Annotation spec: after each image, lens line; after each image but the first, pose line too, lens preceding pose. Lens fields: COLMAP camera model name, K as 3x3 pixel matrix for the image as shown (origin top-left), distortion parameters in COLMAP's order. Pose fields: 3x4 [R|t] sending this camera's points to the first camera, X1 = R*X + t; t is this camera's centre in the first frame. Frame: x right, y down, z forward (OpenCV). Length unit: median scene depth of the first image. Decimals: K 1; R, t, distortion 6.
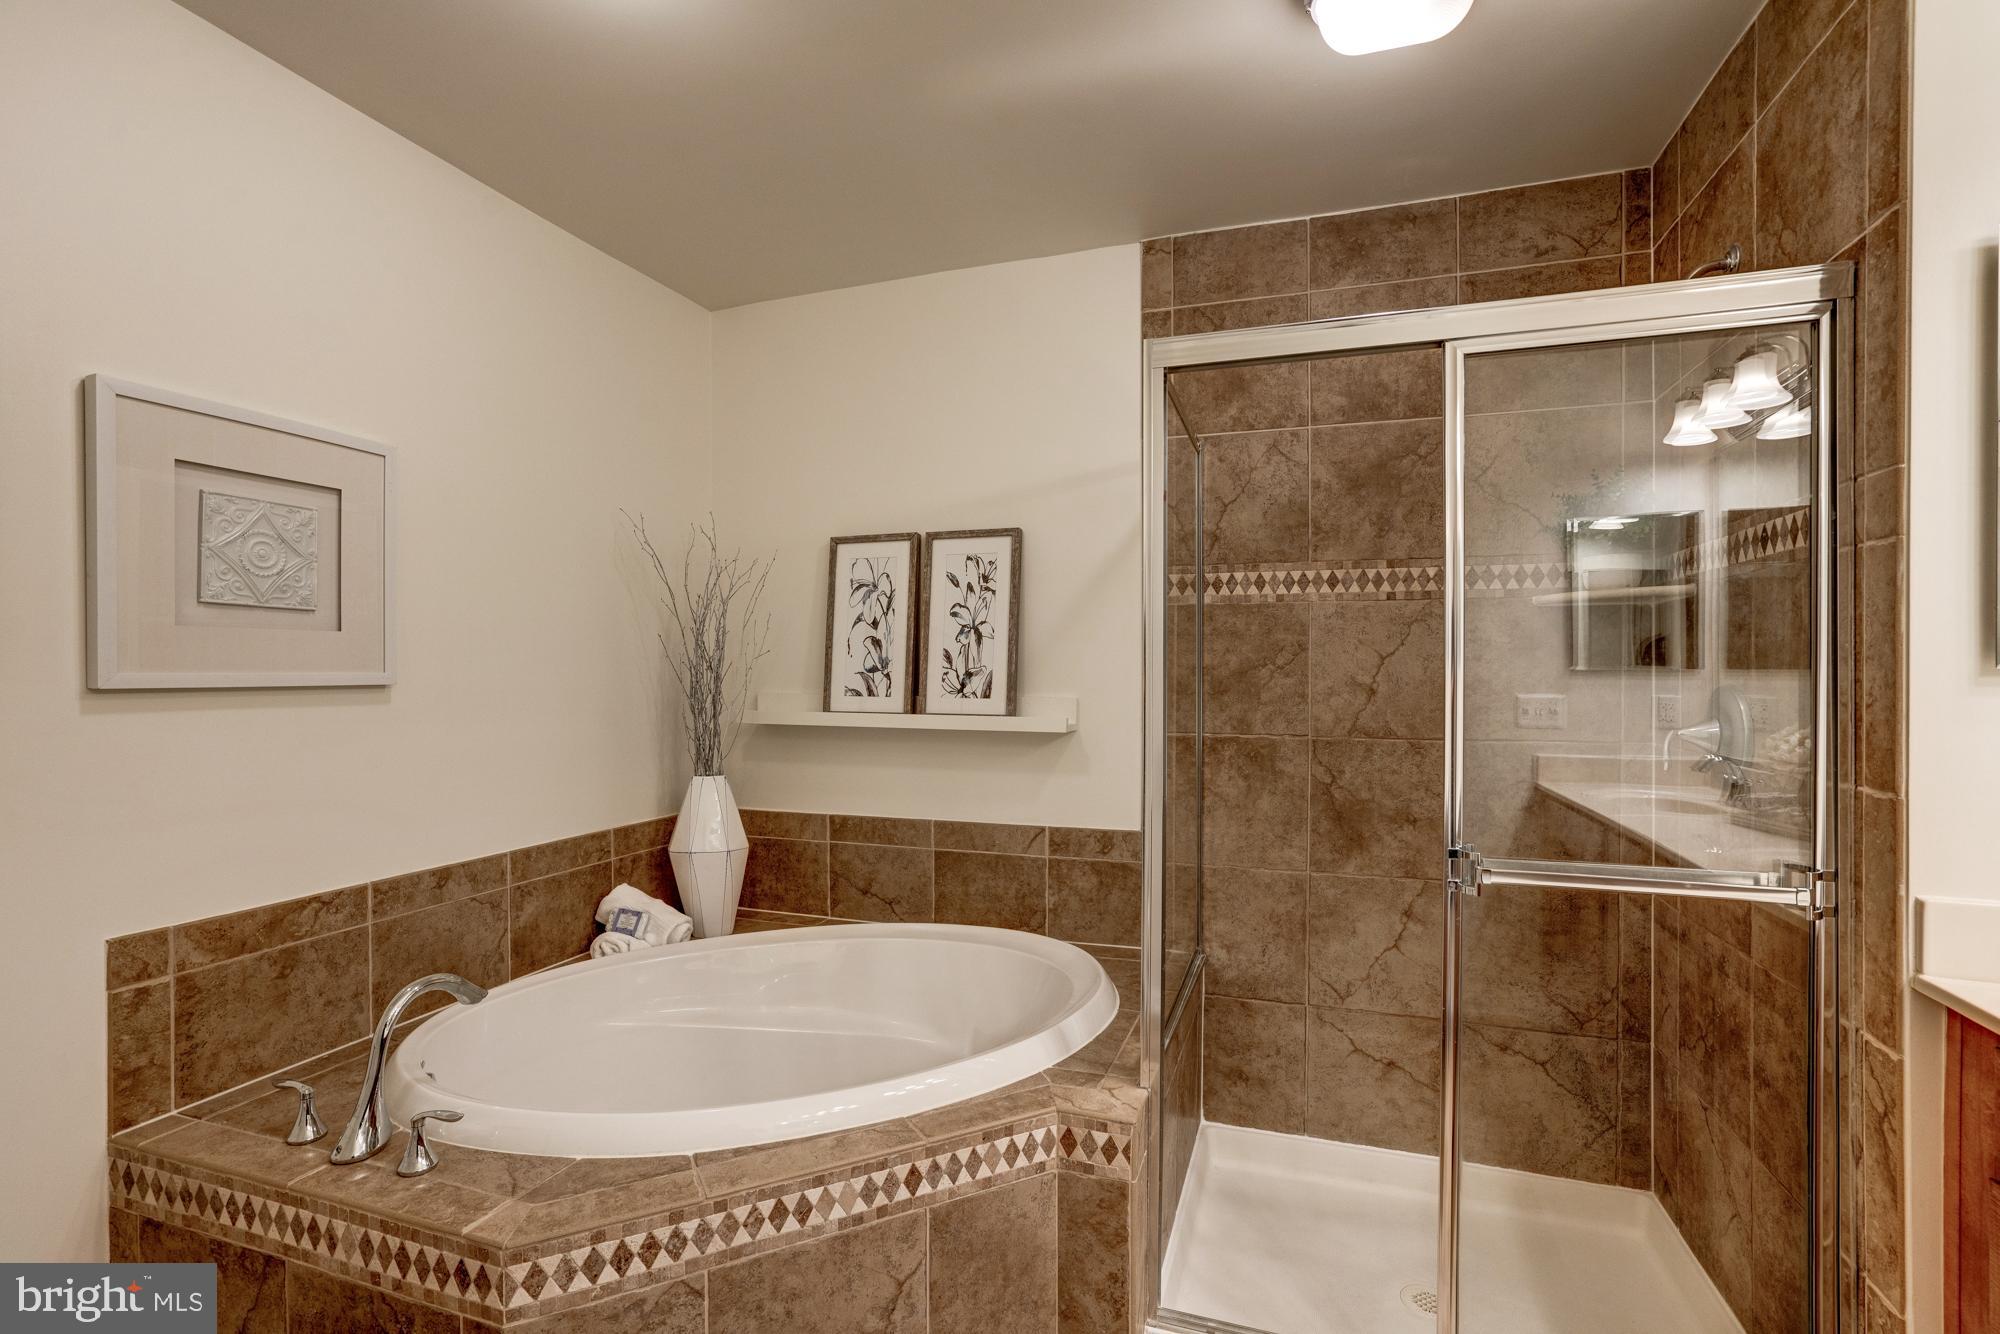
lens RADIAL K [[926.6, 0, 1002.3], [0, 926.6, 679.3], [0, 0, 1]] dist [-0.051060, 0.030800]
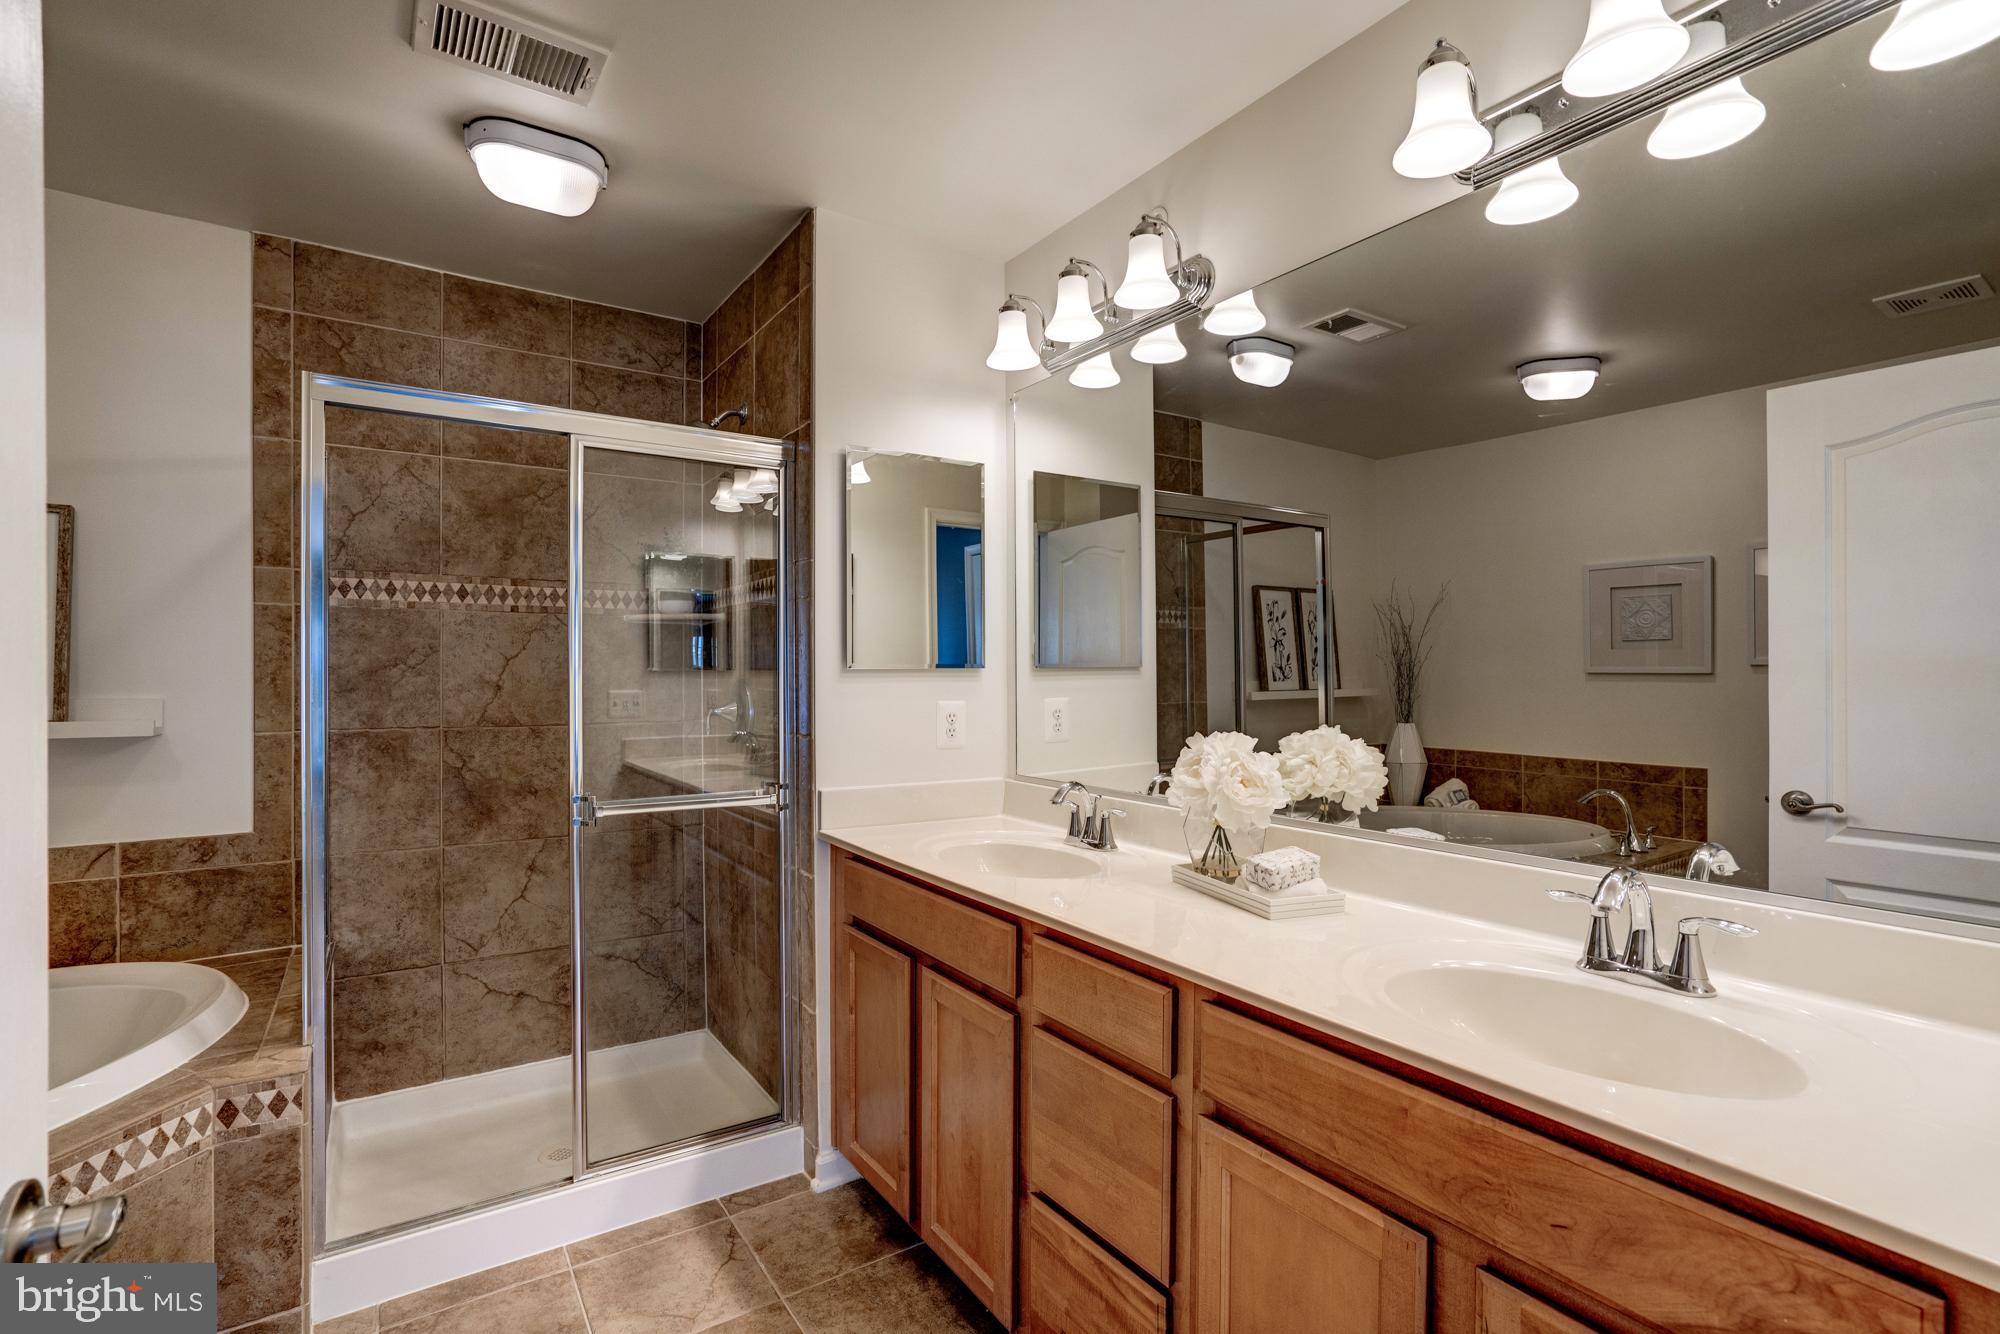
lens RADIAL K [[926.6, 0, 1002.3], [0, 926.6, 679.3], [0, 0, 1]] dist [-0.051060, 0.030800]
pose [[0.600013, -0.004809, 0.799975, -0.156734], [0.005517, 0.999983, 0.001873, 0.003792], [-0.799971, 0.003290, 0.600030, -0.239649]]
